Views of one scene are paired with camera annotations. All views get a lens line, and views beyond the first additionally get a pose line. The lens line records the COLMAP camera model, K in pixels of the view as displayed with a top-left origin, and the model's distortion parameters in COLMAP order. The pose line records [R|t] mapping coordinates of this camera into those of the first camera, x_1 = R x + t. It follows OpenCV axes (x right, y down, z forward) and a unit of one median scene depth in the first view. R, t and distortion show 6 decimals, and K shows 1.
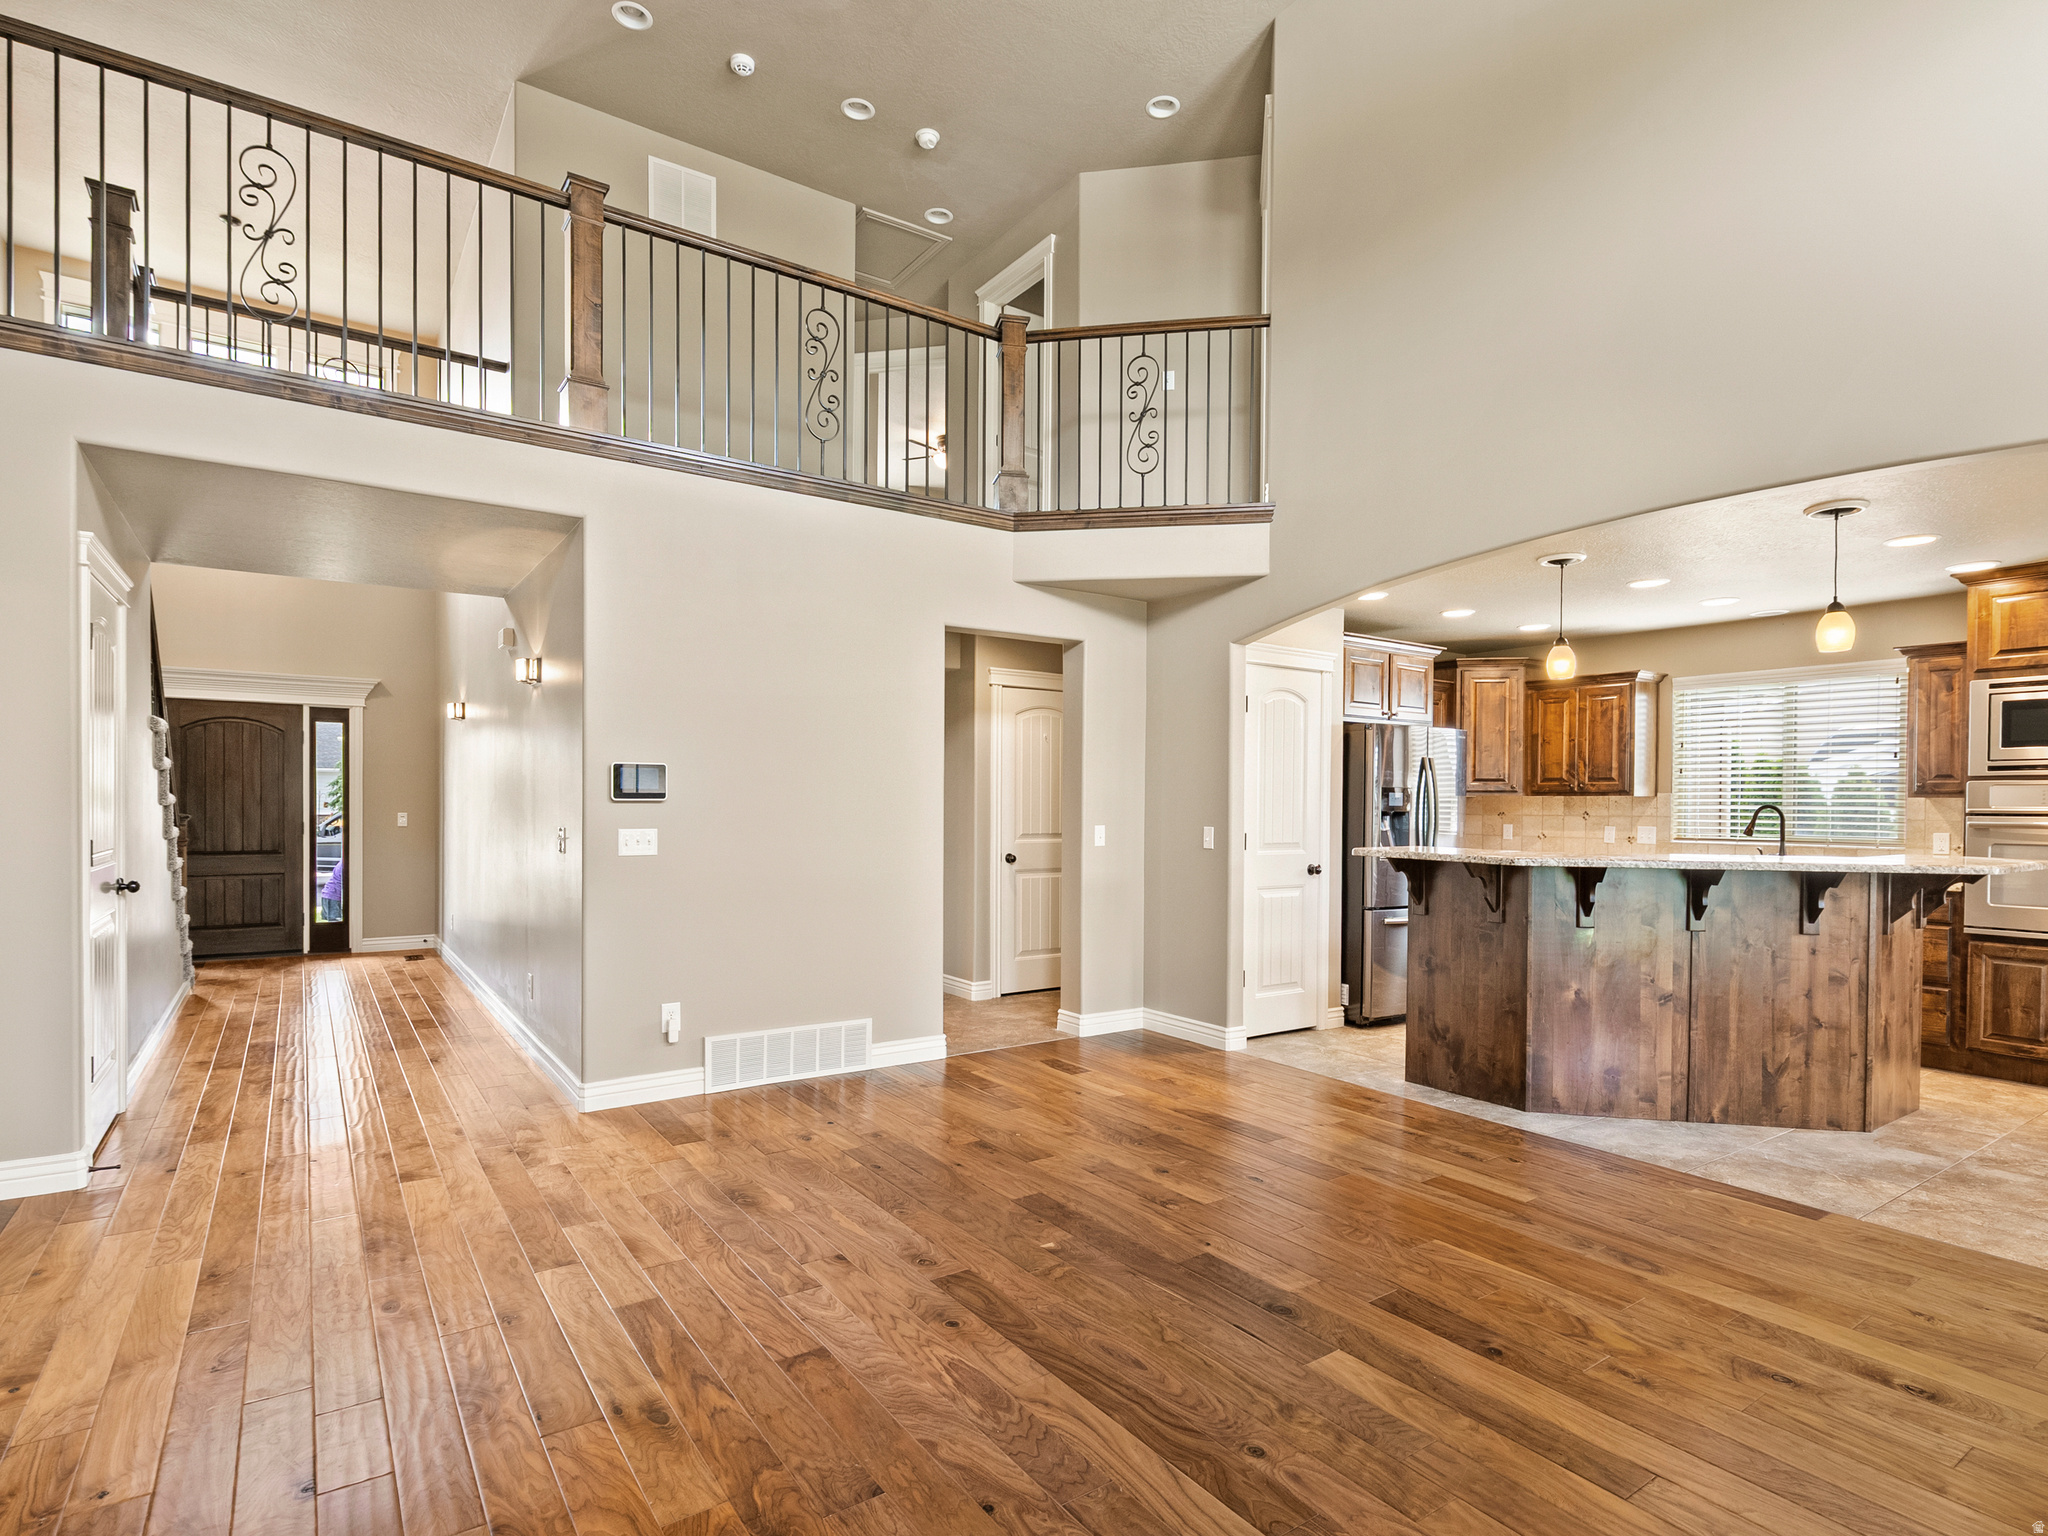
lens RADIAL K [[1049.3, 0, 1001.9], [0, 1049.3, 819.2], [0, 0, 1]] dist [-0.004017, 0.003027]
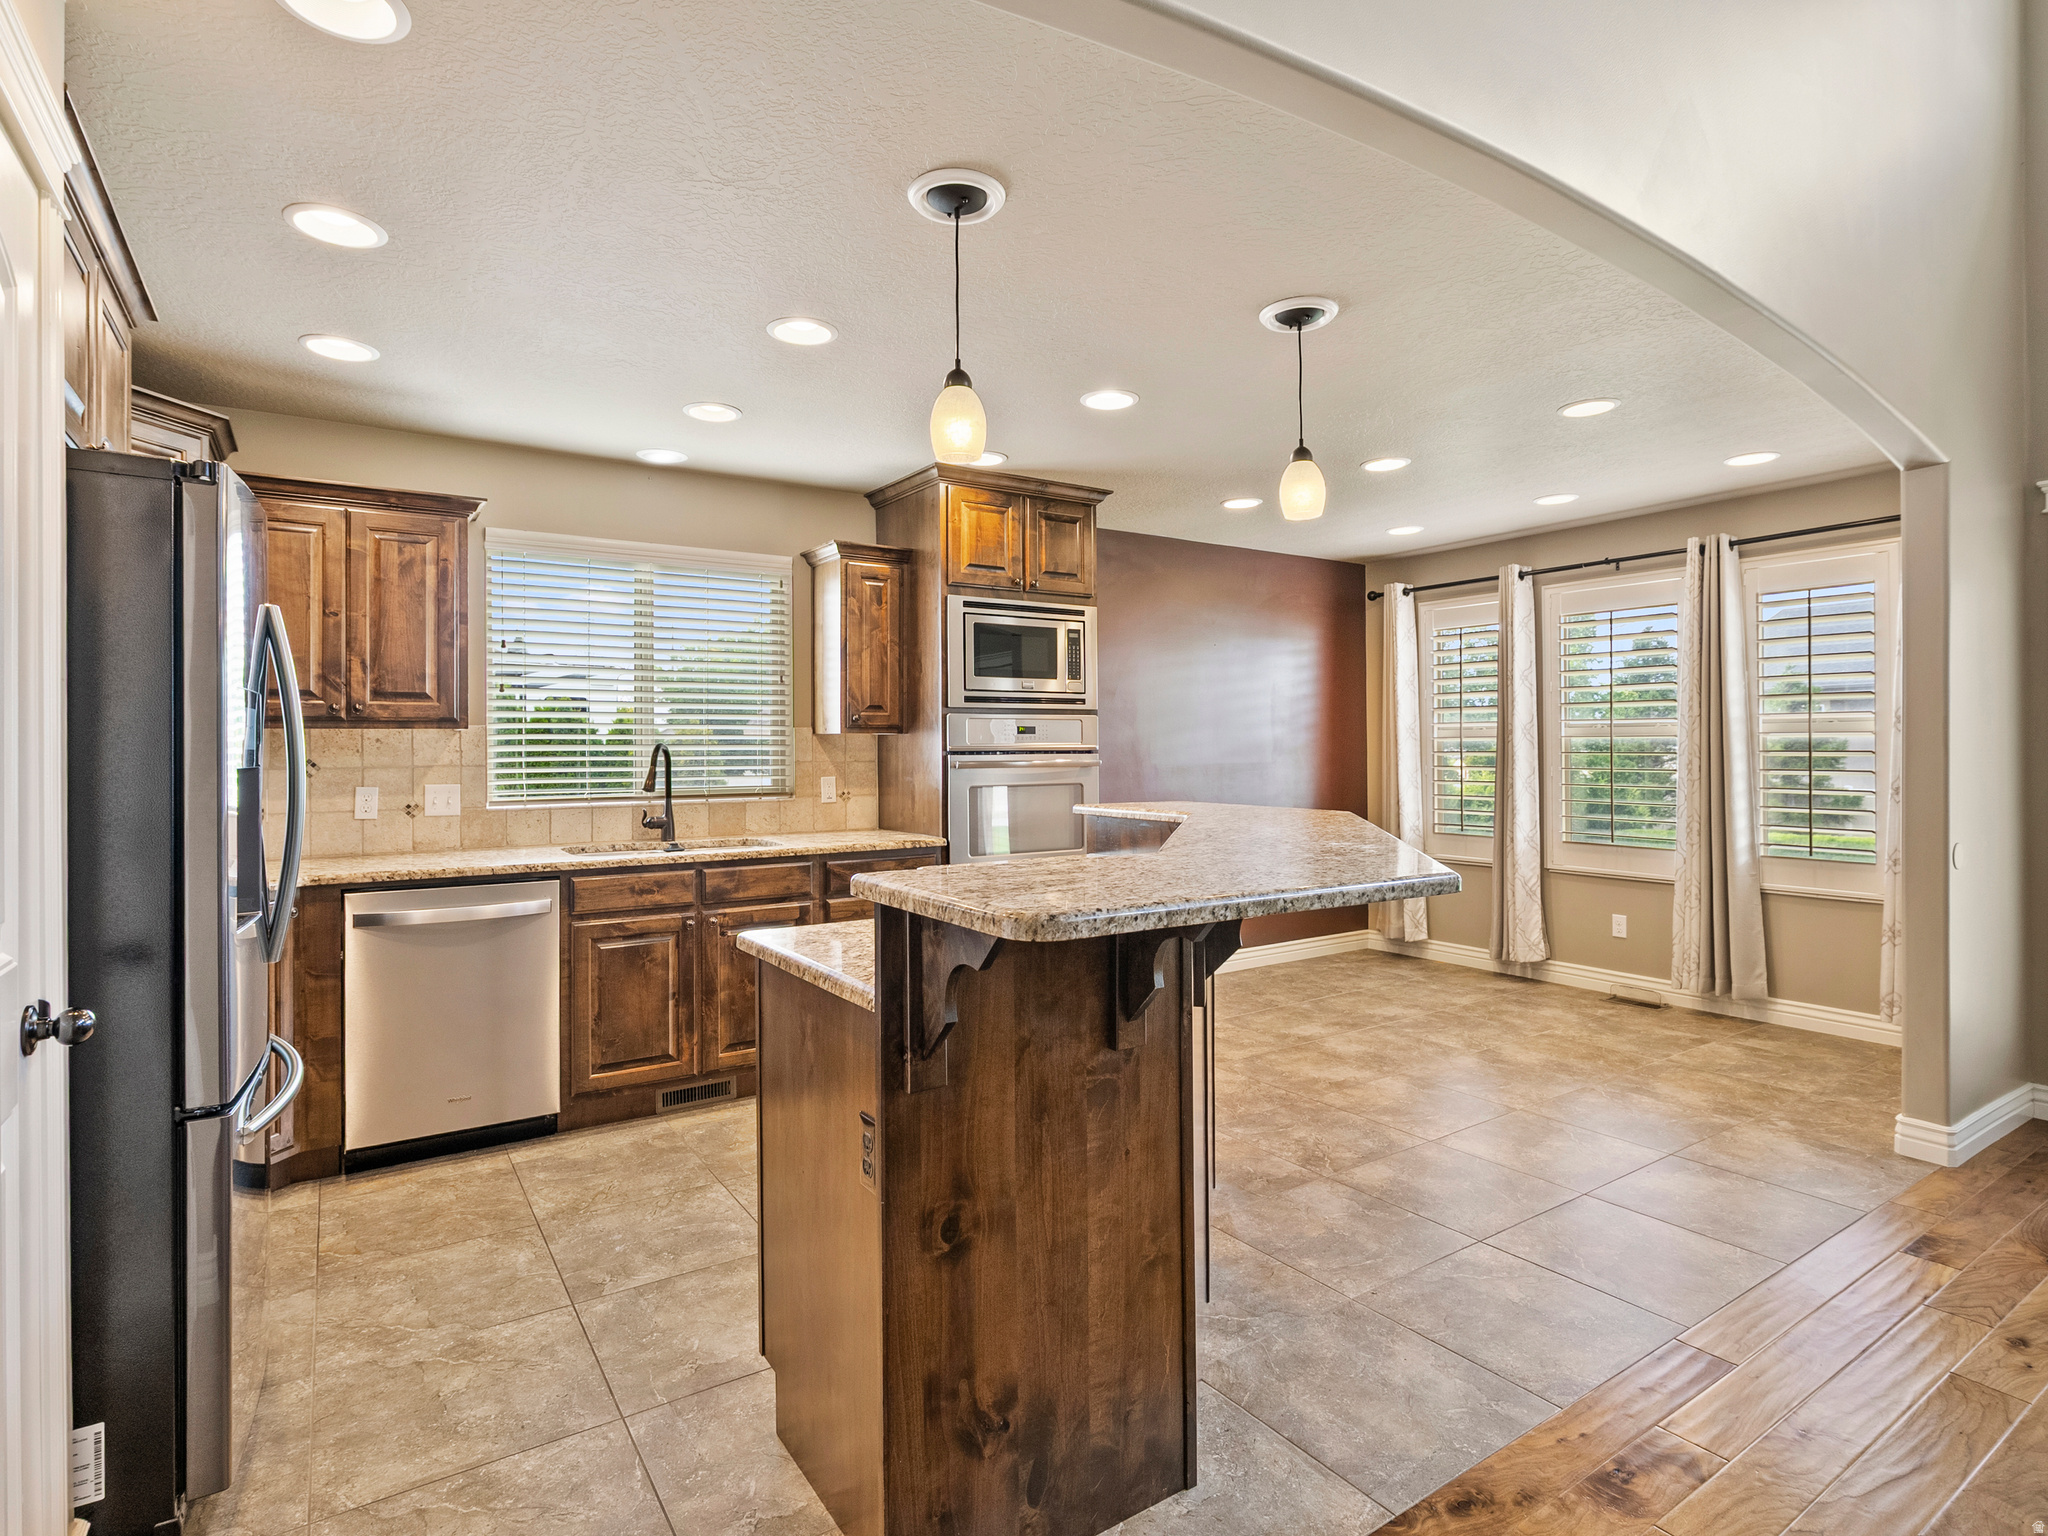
lens RADIAL K [[1049.3, 0, 1021.0], [0, 1049.3, 739.4], [0, 0, 1]] dist [-0.004017, 0.003027]
pose [[-0.003710, 0.000481, 0.999993, 0.081243], [0.021010, 0.999779, -0.000403, -0.014275], [-0.999772, 0.021008, -0.003720, 0.988075]]
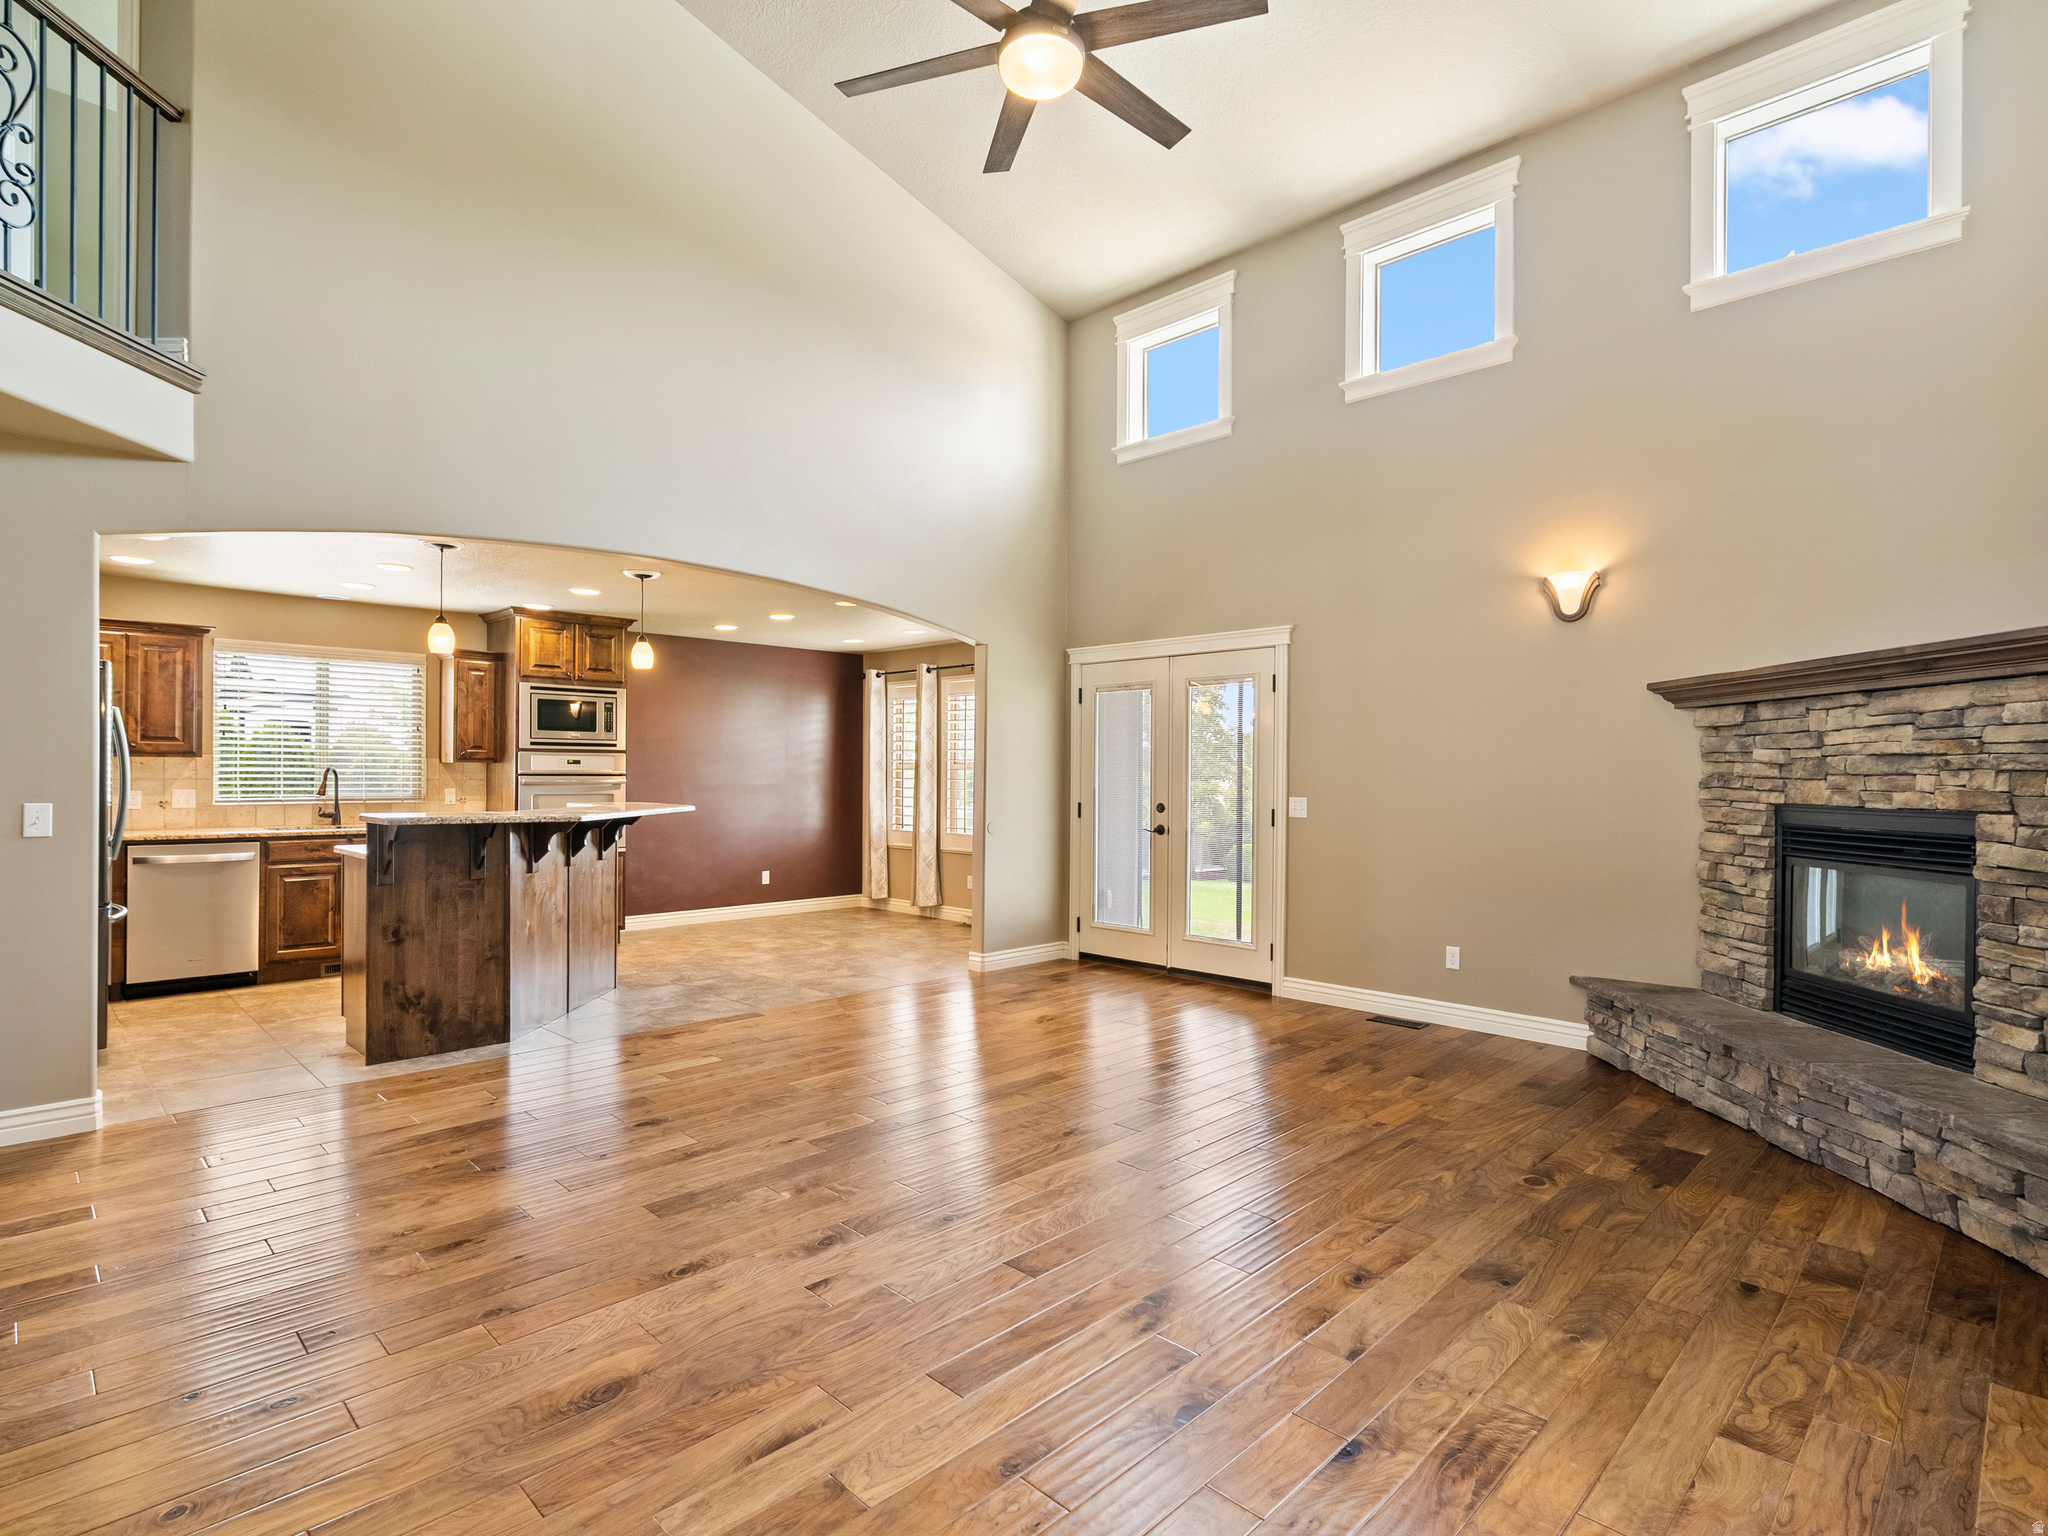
lens RADIAL K [[1049.3, 0, 1035.1], [0, 1049.3, 772.3], [0, 0, 1]] dist [-0.004017, 0.003027]
pose [[-0.203785, -0.006524, 0.978994, -0.667192], [0.007419, 0.999939, 0.008208, -0.014963], [-0.978988, 0.008936, -0.203724, 0.625758]]
